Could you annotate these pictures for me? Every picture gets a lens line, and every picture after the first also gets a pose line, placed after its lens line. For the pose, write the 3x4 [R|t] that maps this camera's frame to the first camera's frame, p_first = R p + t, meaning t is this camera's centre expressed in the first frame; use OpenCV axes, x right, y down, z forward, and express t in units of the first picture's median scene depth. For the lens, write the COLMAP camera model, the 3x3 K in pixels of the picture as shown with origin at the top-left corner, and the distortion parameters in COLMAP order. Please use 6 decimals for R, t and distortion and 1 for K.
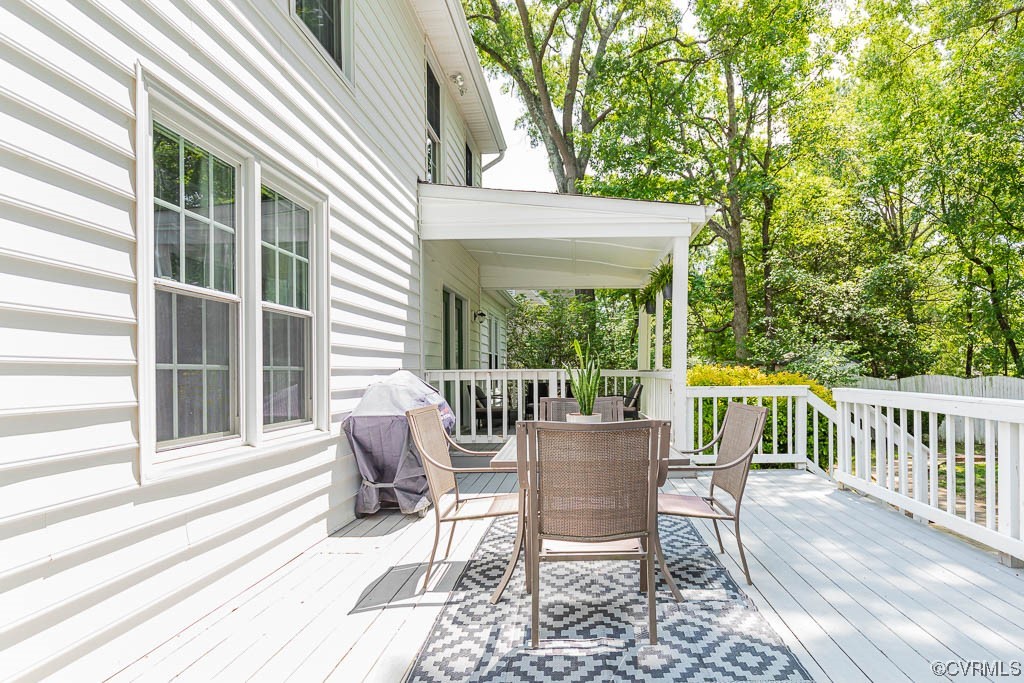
lens RADIAL K [[532.2, 0, 553.8], [0, 532.2, 375.3], [0, 0, 1]] dist [0.001128, -0.000973]
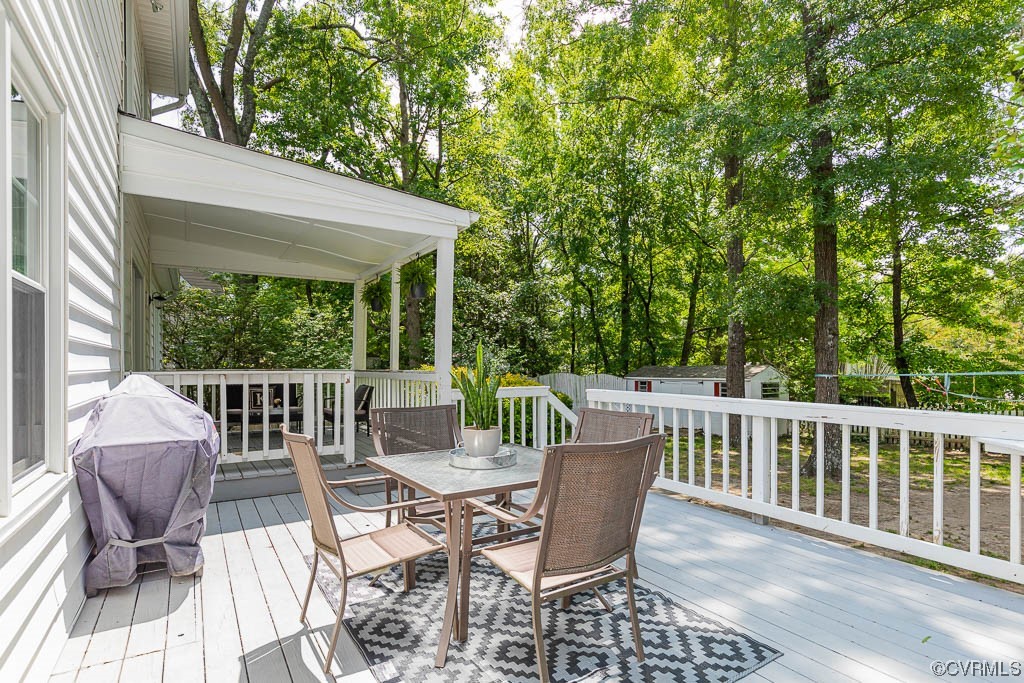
lens RADIAL K [[532.2, 0, 497.6], [0, 532.2, 369.7], [0, 0, 1]] dist [0.001128, -0.000973]
pose [[0.842048, 0.004352, 0.539385, -0.309834], [-0.002731, 0.999989, -0.003805, -0.016739], [-0.539396, 0.001731, 0.842051, 0.167372]]
